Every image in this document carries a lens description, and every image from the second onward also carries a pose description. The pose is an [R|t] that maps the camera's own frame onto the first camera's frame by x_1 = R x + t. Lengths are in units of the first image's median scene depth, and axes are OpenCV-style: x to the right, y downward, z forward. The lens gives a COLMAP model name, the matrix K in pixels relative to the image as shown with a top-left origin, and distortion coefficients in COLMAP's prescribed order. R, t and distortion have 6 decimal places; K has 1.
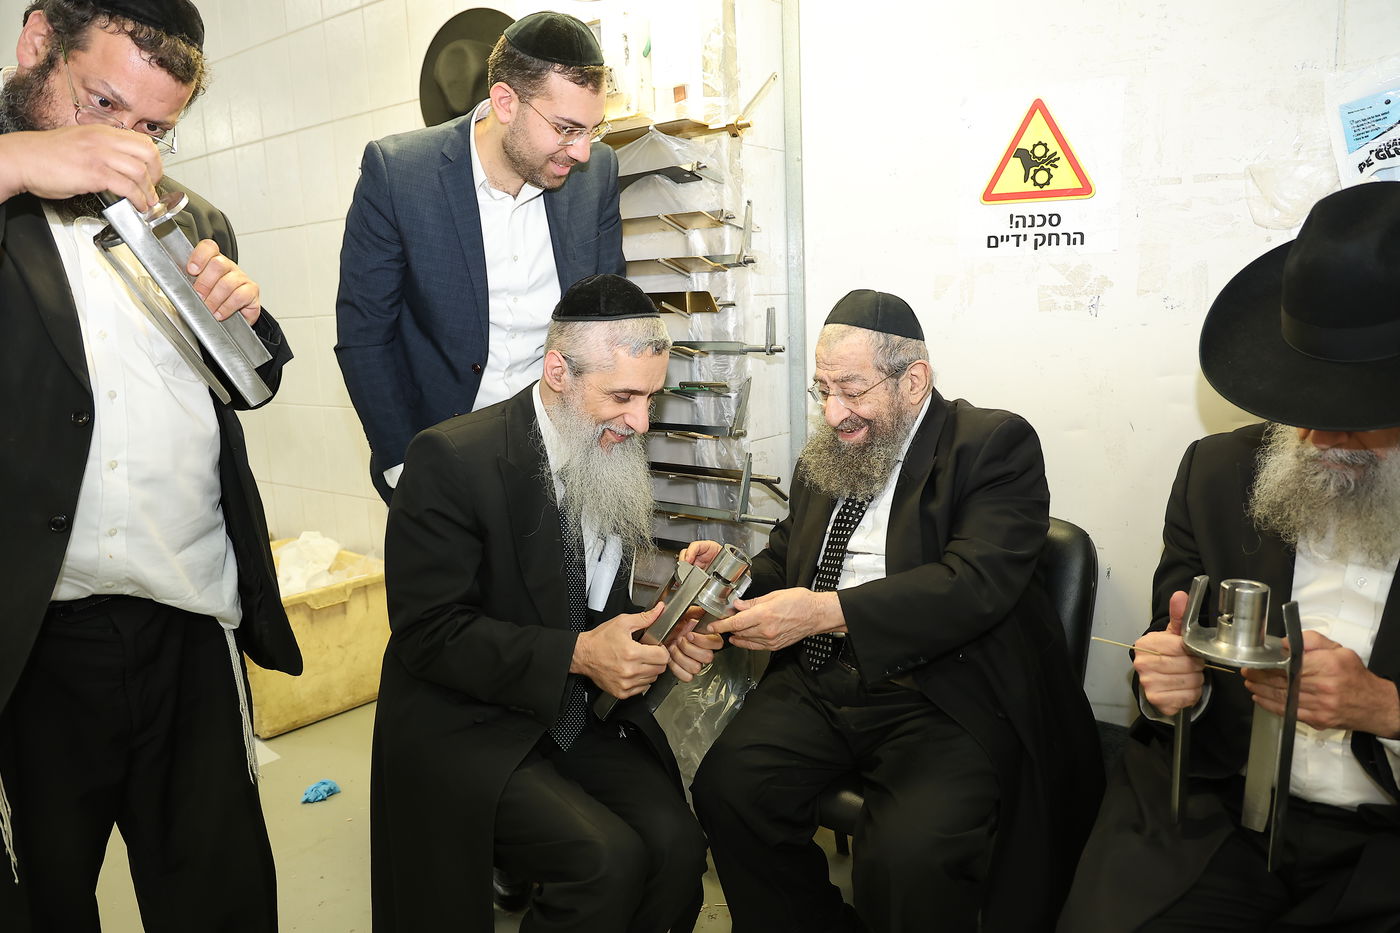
lens RADIAL K [[957.1, 0, 706.5], [0, 957.1, 440.0], [0, 0, 1]] dist [-0.076125, 0.050196]
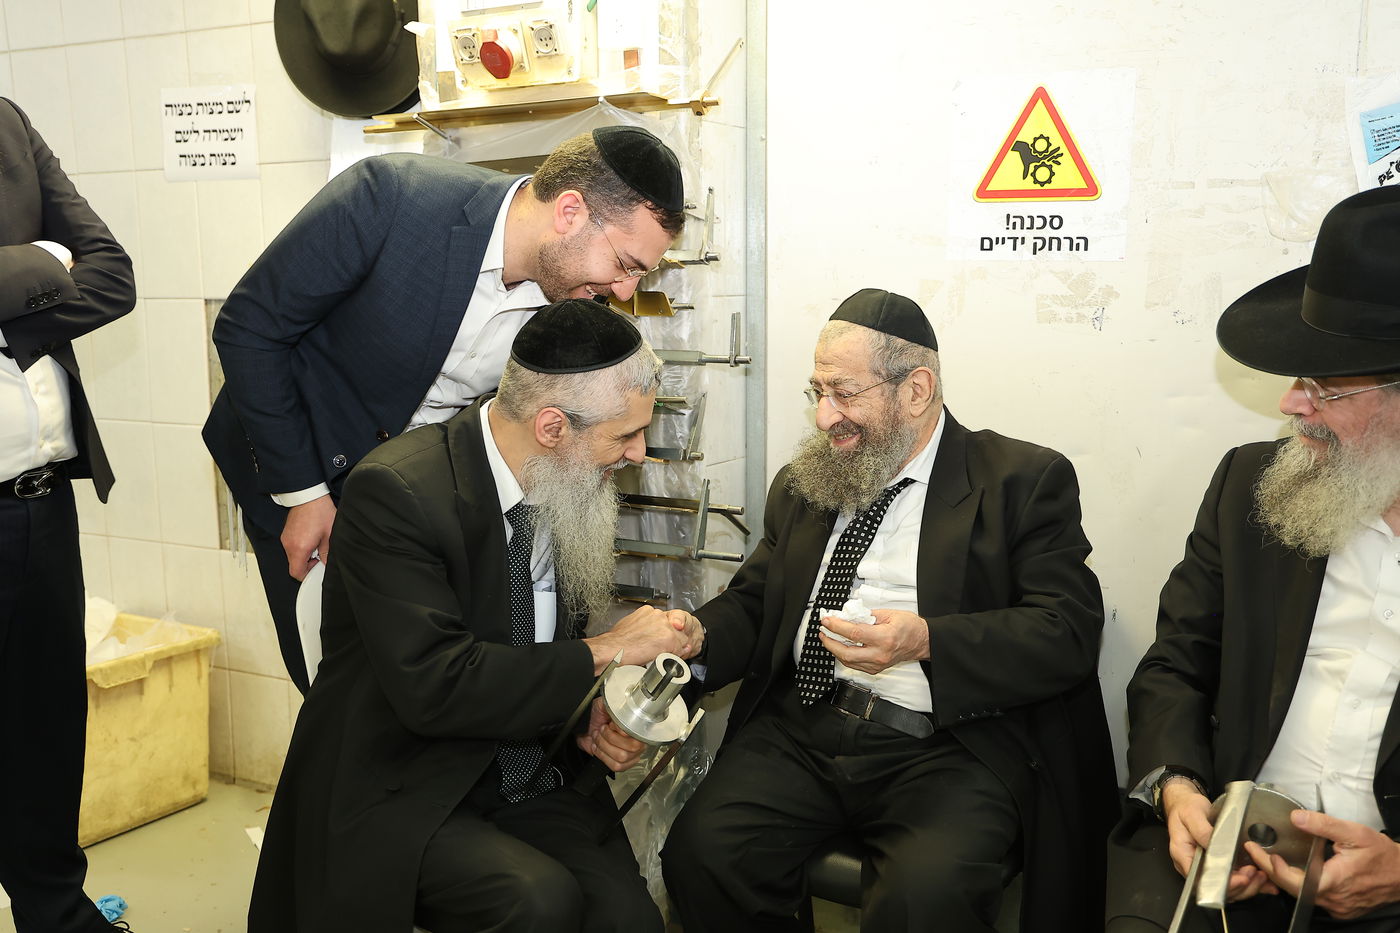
lens RADIAL K [[1316.1, 0, 722.7], [0, 1316.1, 440.3], [0, 0, 1]] dist [0.054171, 0.000000]
pose [[0.990077, 0.008114, 0.140292, -0.118285], [-0.004802, 0.999702, -0.023931, 0.007109], [-0.140444, 0.023020, 0.989821, -0.194993]]
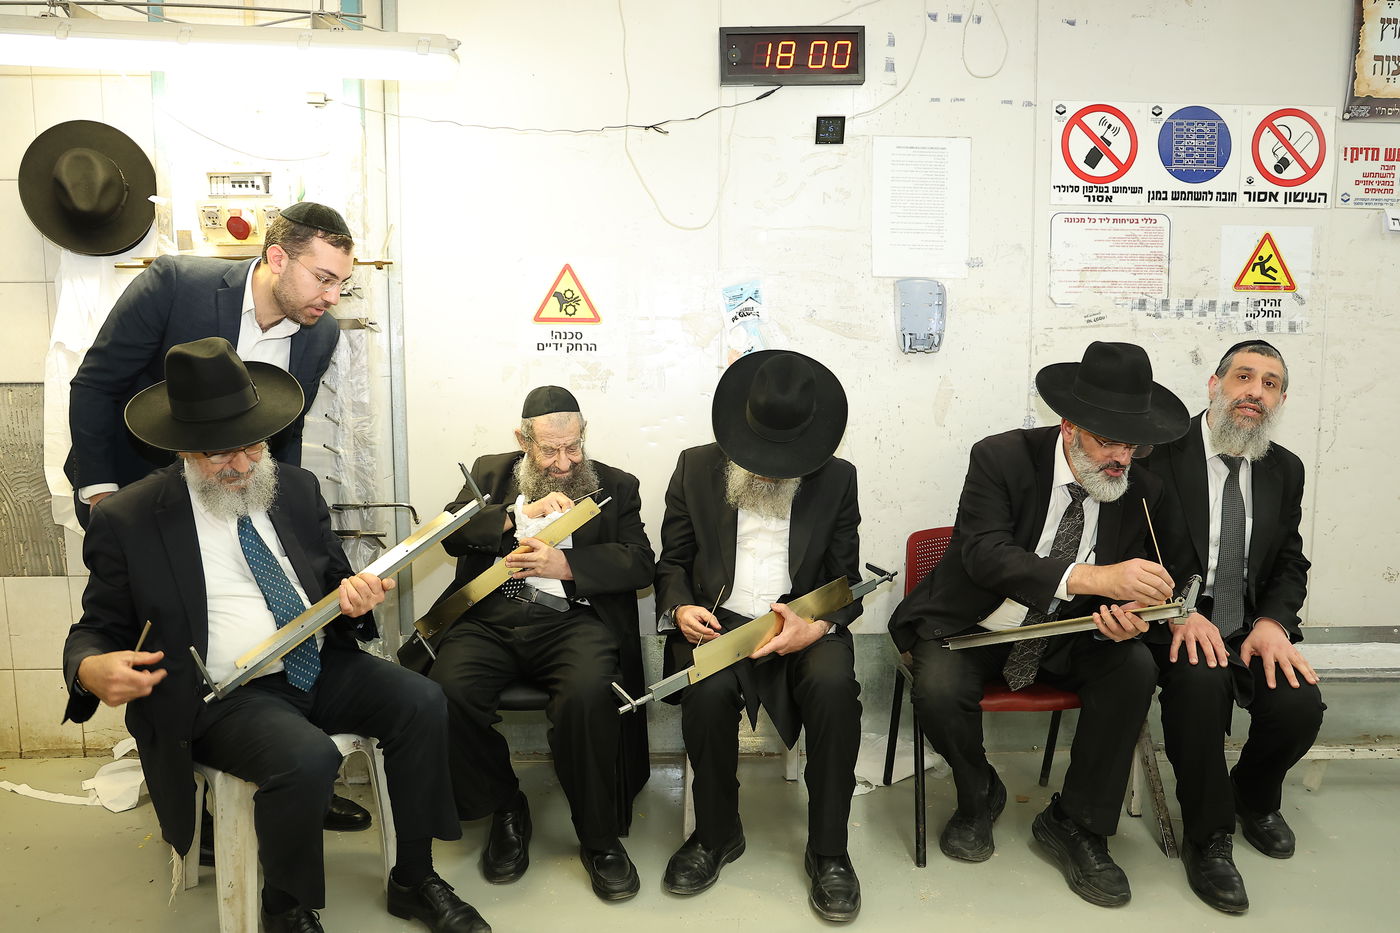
lens RADIAL K [[957.1, 0, 697.6], [0, 957.1, 455.8], [0, 0, 1]] dist [-0.076125, 0.050196]
pose [[0.762215, -0.036331, 0.646303, -0.554643], [0.075685, 0.996578, -0.033237, 0.050952], [-0.642884, 0.074249, 0.762356, -0.400828]]
